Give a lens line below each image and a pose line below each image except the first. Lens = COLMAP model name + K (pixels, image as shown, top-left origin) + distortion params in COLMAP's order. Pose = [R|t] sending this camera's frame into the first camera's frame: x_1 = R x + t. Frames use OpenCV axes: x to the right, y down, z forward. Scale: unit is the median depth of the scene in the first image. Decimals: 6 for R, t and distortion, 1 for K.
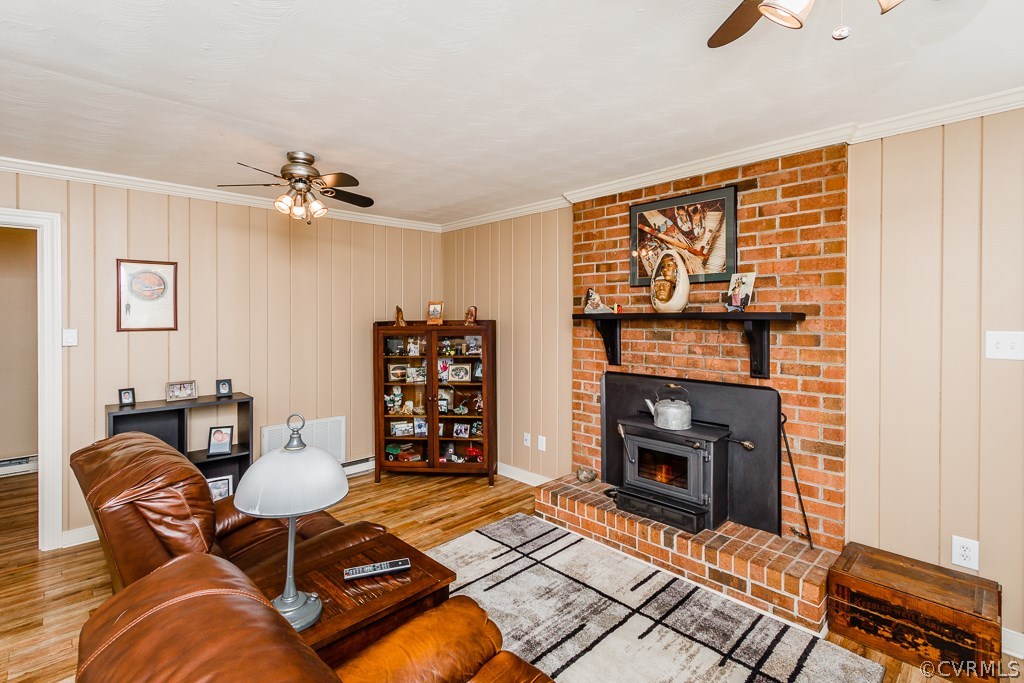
lens RADIAL K [[480.6, 0, 521.5], [0, 480.6, 323.4], [0, 0, 1]] dist [0.005648, -0.002145]
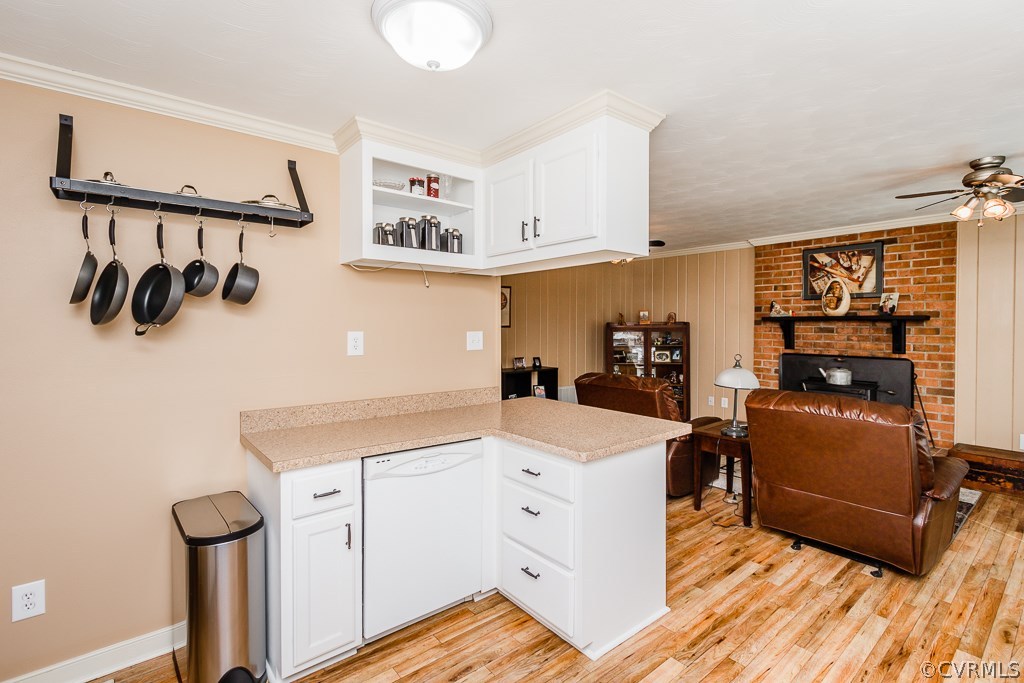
lens RADIAL K [[480.6, 0, 508.0], [0, 480.6, 331.0], [0, 0, 1]] dist [0.005648, -0.002145]
pose [[0.995989, 0.002146, -0.089448, -0.720640], [-0.001975, 0.999996, 0.002002, 0.030666], [0.089452, -0.001818, 0.995989, -0.817369]]
